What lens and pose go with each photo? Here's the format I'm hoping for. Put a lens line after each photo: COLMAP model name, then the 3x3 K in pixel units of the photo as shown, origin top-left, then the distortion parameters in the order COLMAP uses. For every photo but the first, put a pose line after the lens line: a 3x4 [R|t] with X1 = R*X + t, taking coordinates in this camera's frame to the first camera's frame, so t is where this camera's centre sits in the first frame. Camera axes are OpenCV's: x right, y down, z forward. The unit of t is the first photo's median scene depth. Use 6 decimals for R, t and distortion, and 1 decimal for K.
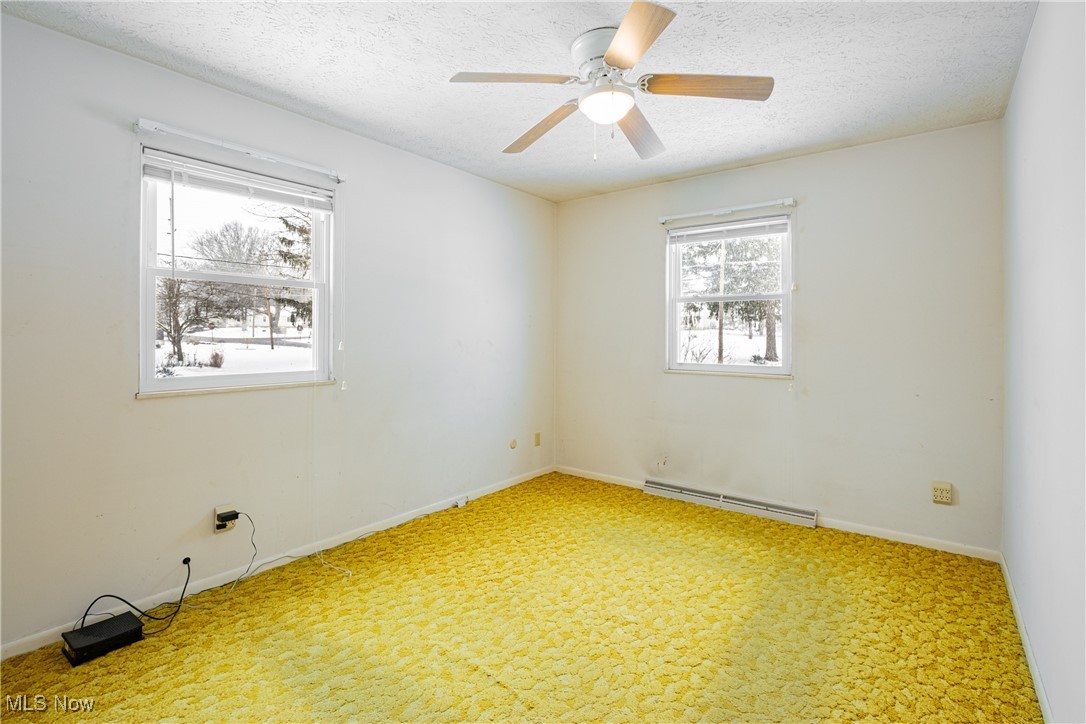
lens RADIAL K [[500.2, 0, 540.5], [0, 500.2, 343.1], [0, 0, 1]] dist [-0.014861, -0.000010]
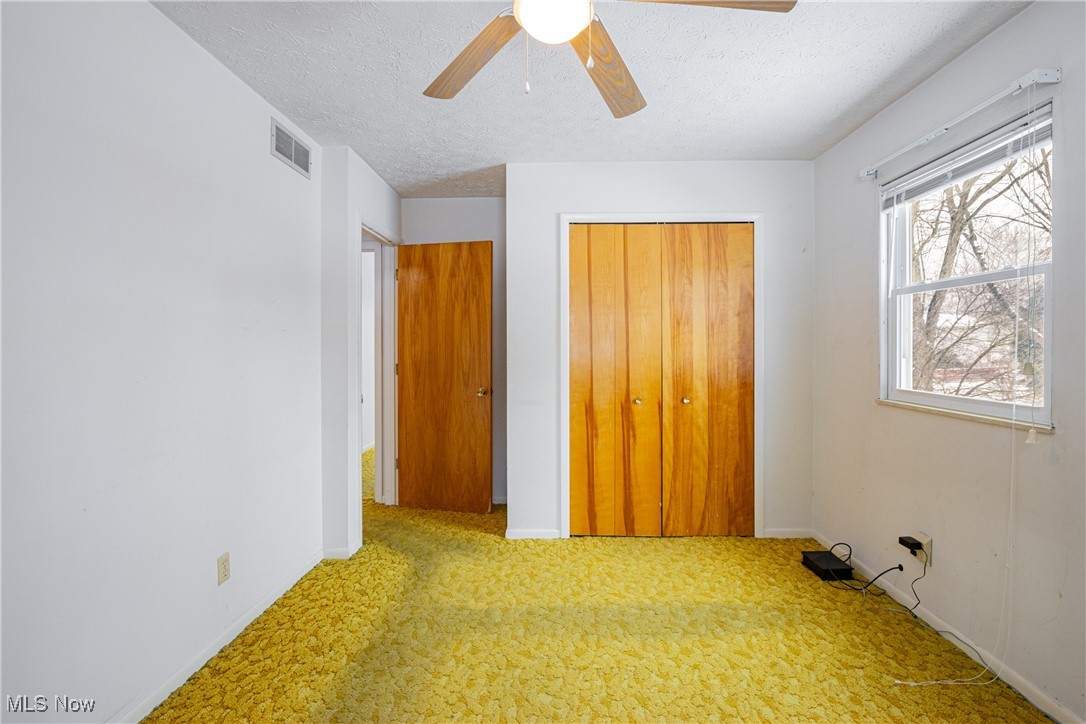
lens RADIAL K [[506.2, 0, 540.8], [0, 506.2, 356.3], [0, 0, 1]] dist [-0.015323, 0.000162]
pose [[-0.799731, 0.020782, -0.599998, 0.519461], [-0.002551, 0.999274, 0.038013, -0.039580], [0.600353, 0.031931, -0.799098, 1.414722]]
